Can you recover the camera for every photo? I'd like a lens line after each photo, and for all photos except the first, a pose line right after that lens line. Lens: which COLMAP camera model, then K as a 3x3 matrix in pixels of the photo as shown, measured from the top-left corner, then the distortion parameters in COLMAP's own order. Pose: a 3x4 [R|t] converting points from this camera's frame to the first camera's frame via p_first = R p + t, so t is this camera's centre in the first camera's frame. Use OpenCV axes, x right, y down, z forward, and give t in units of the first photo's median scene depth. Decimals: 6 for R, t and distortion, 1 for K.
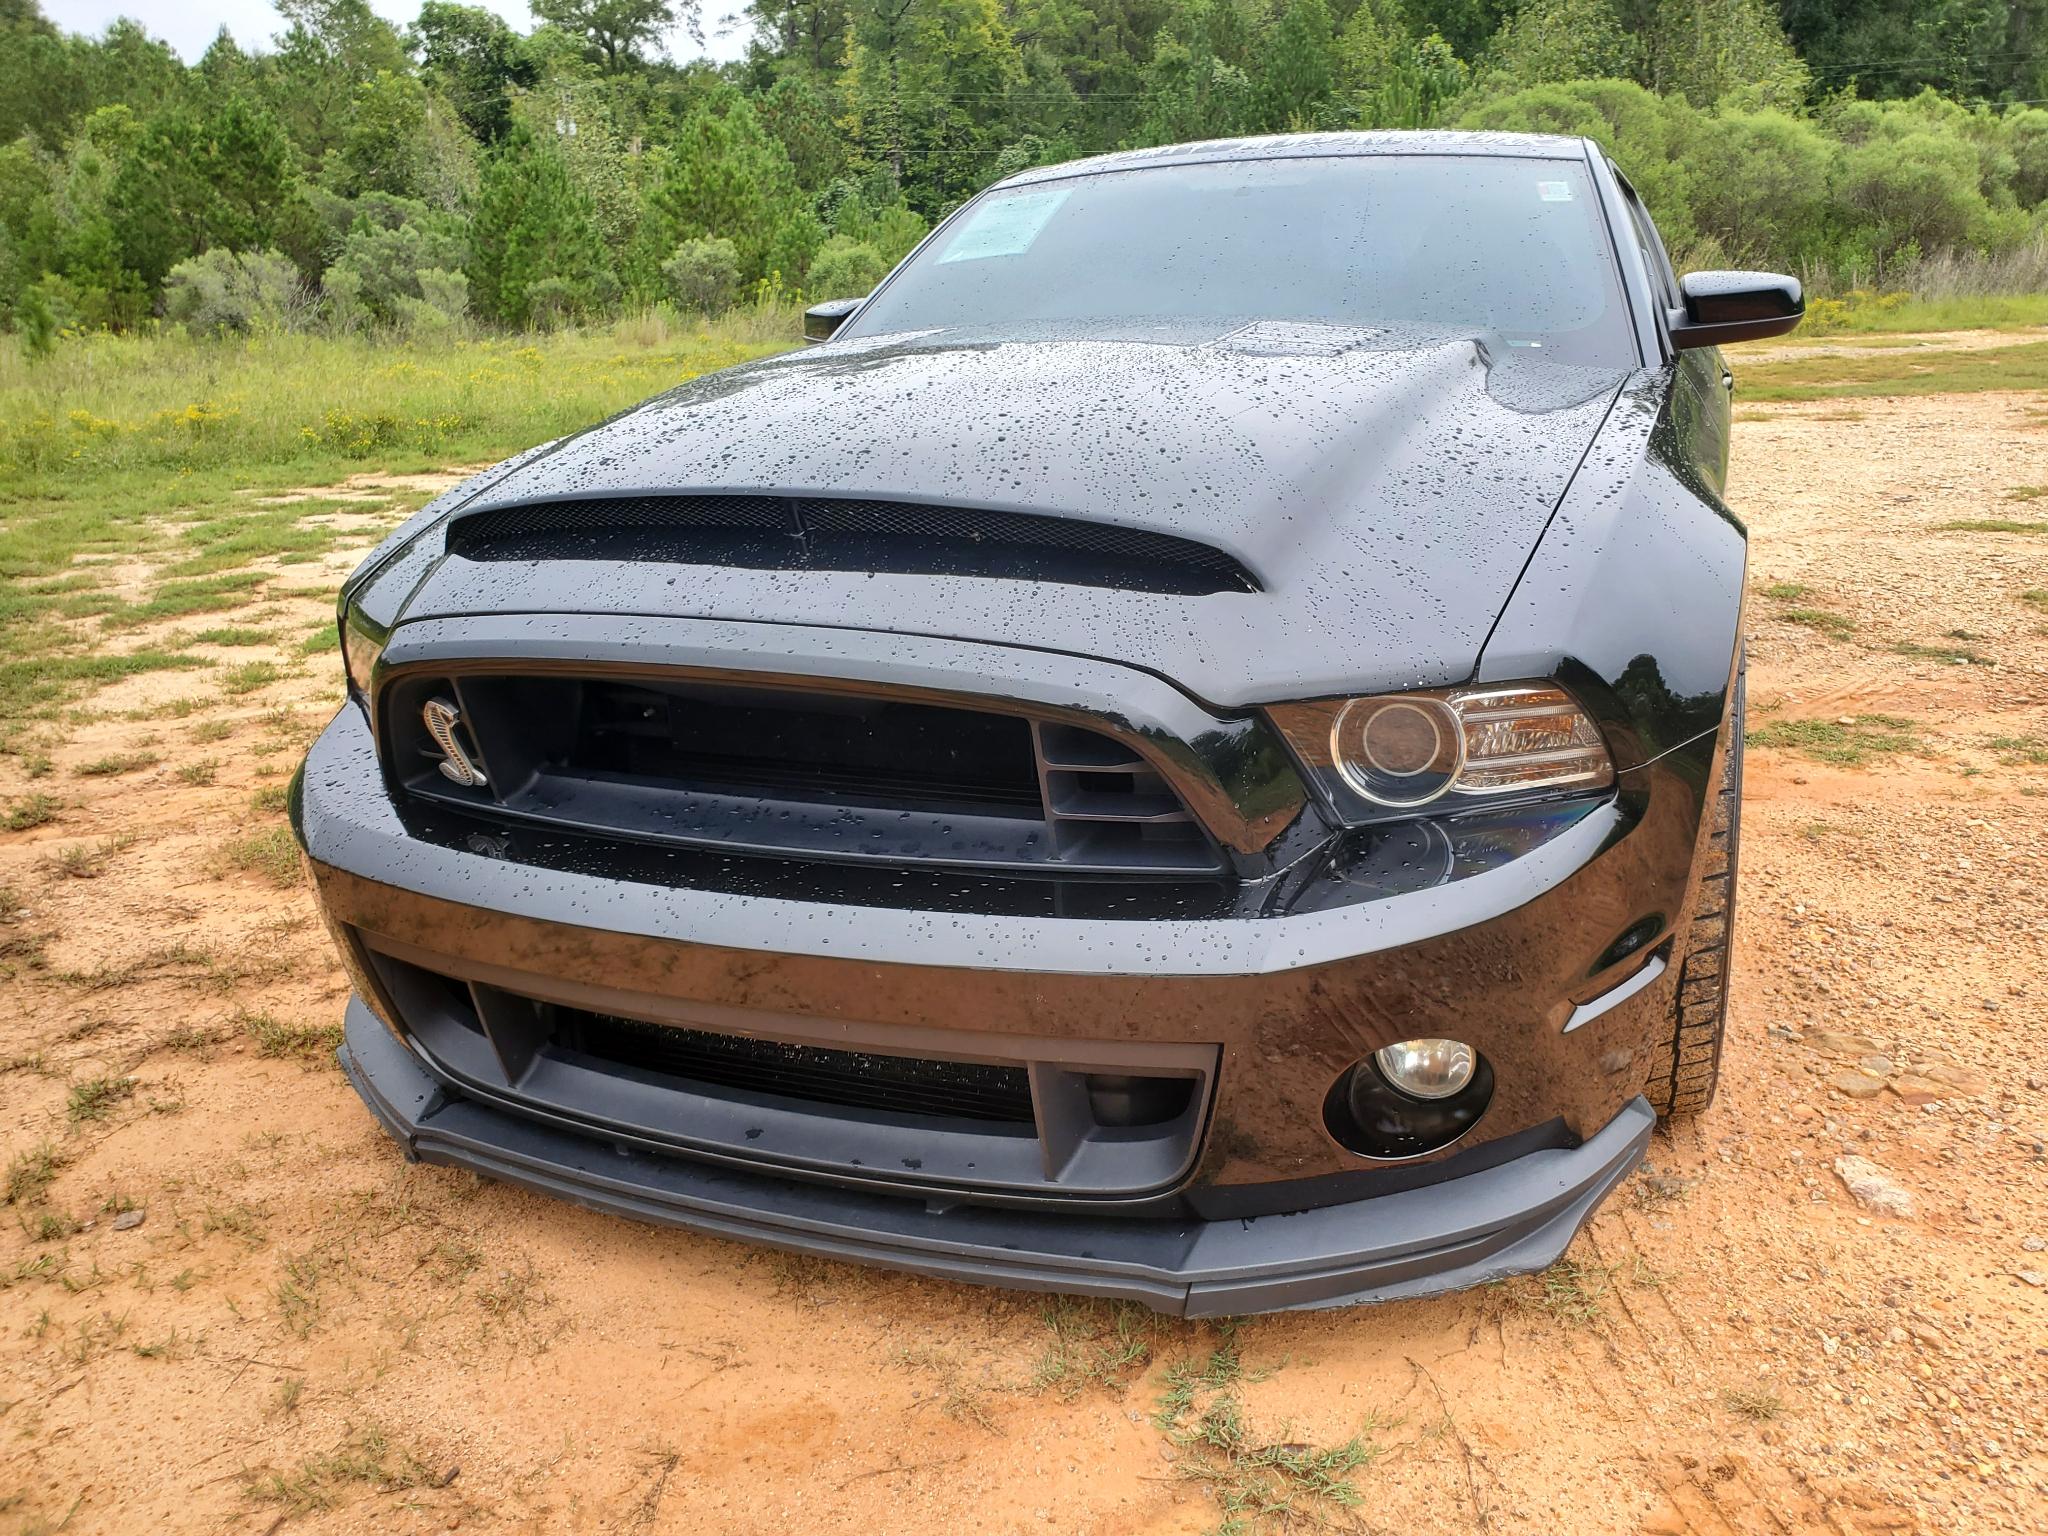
lens RADIAL K [[1648.1, 0, 1077.0], [0, 1648.1, 780.7], [0, 0, 1]] dist [-0.006575, 0.040237]
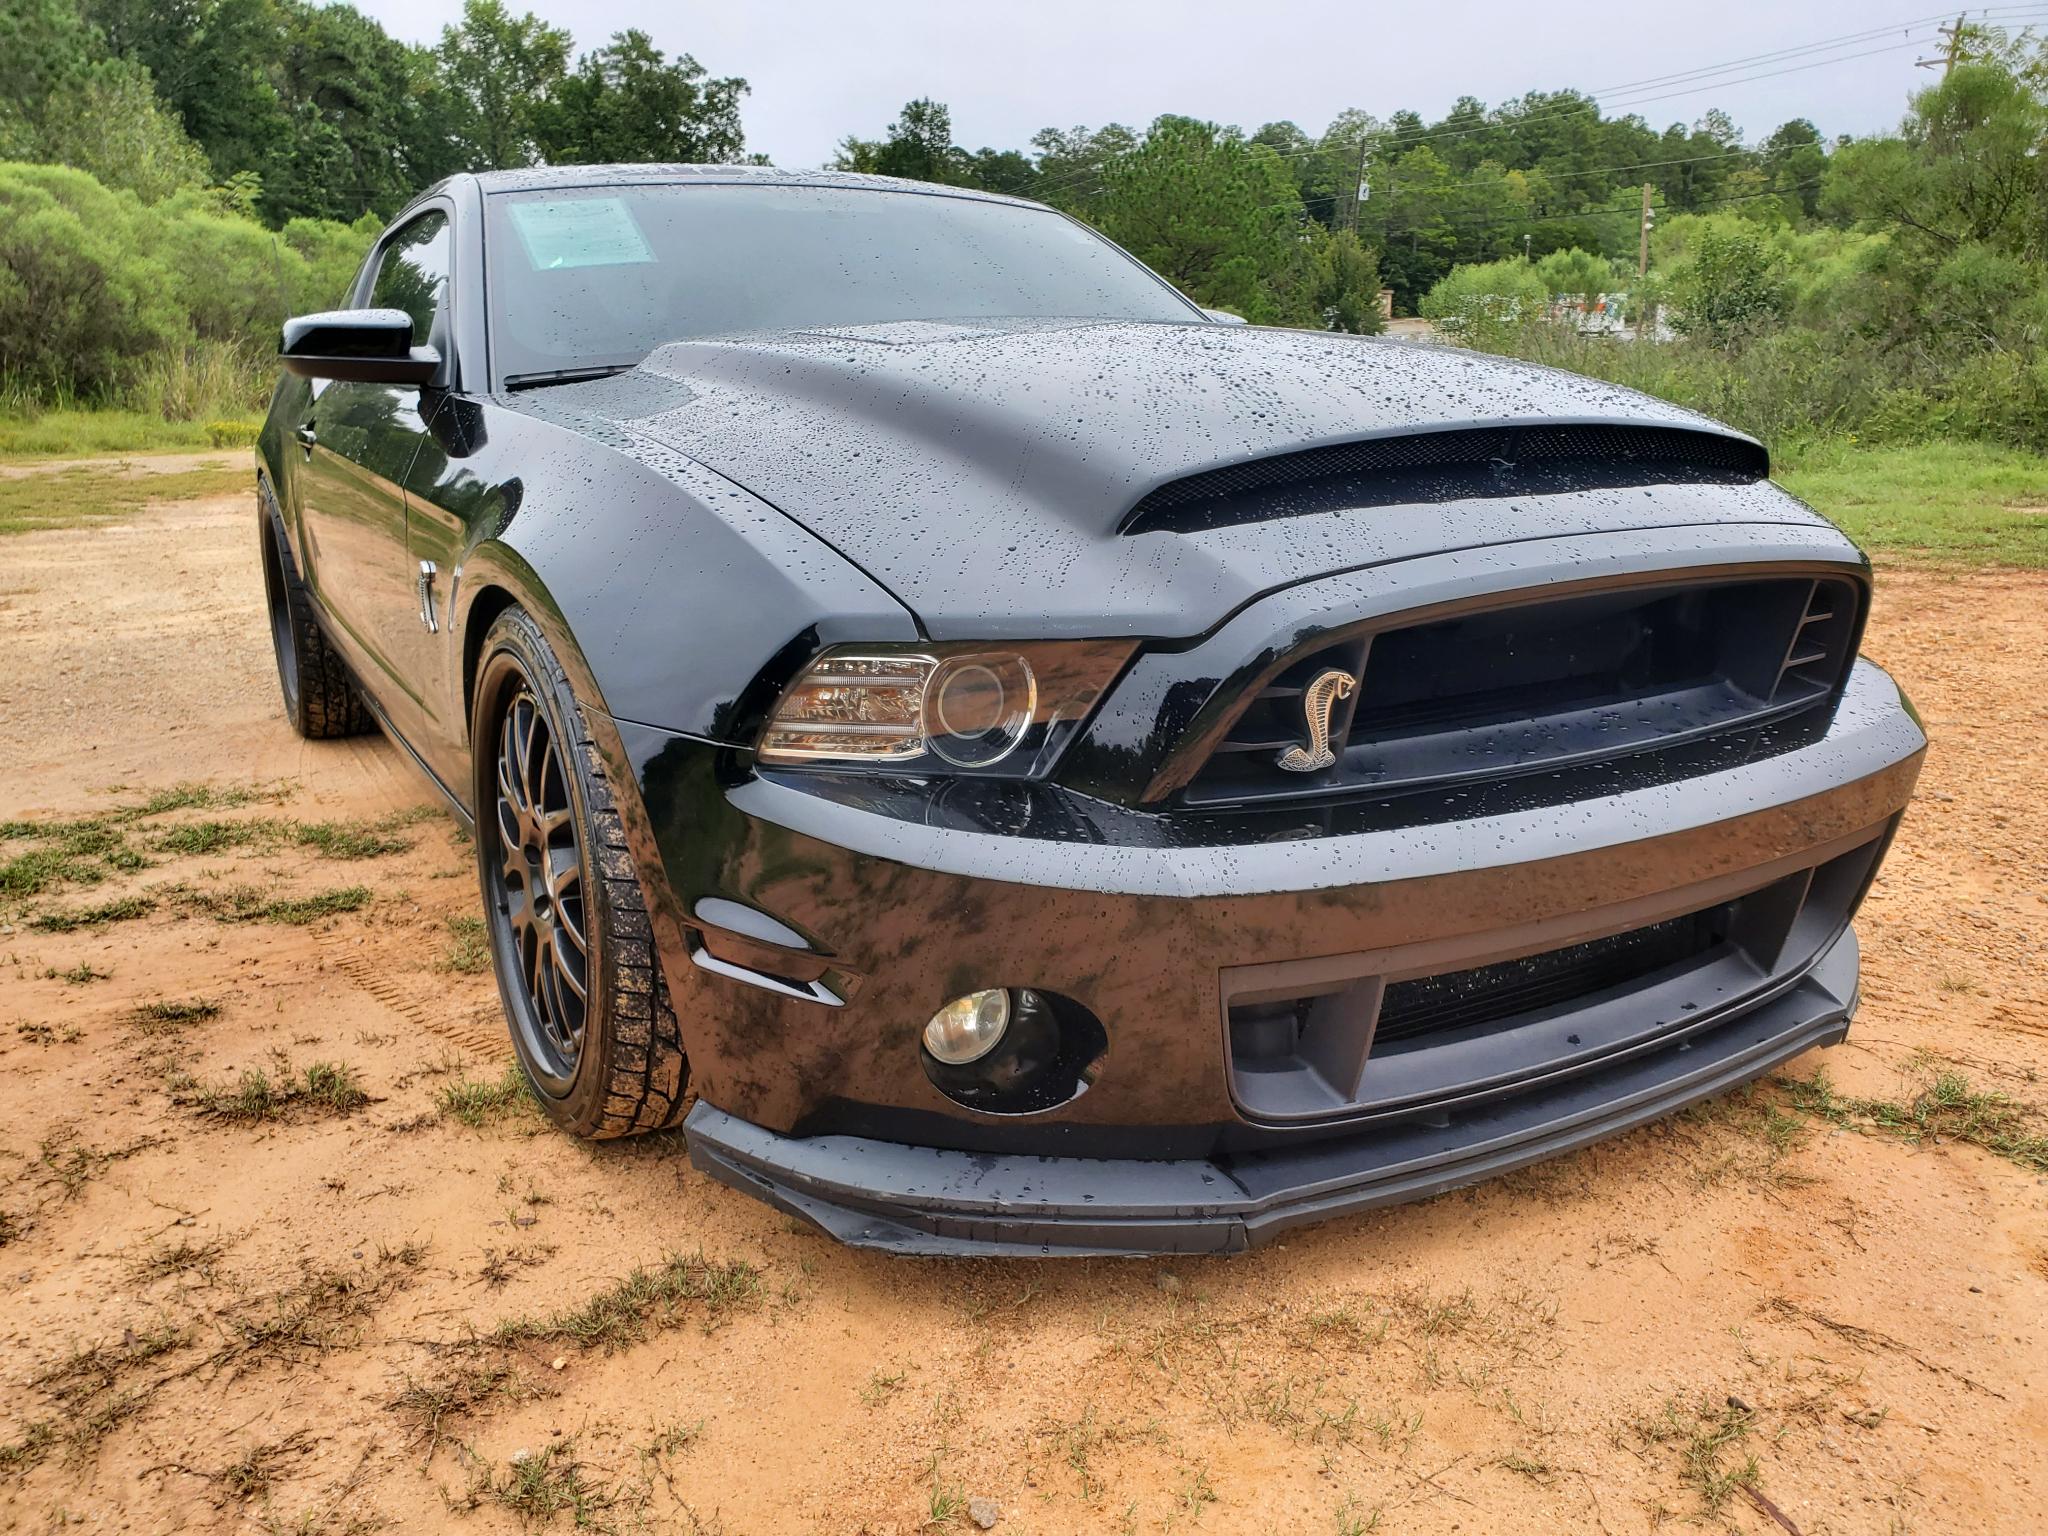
lens RADIAL K [[1675.5, 0, 962.2], [0, 1675.5, 831.0], [0, 0, 1]] dist [-0.014212, 0.064550]
pose [[0.625893, -0.191752, 0.755969, -0.801431], [0.227502, 0.972037, 0.058201, -0.041282], [-0.745990, 0.135557, 0.652015, 0.387179]]
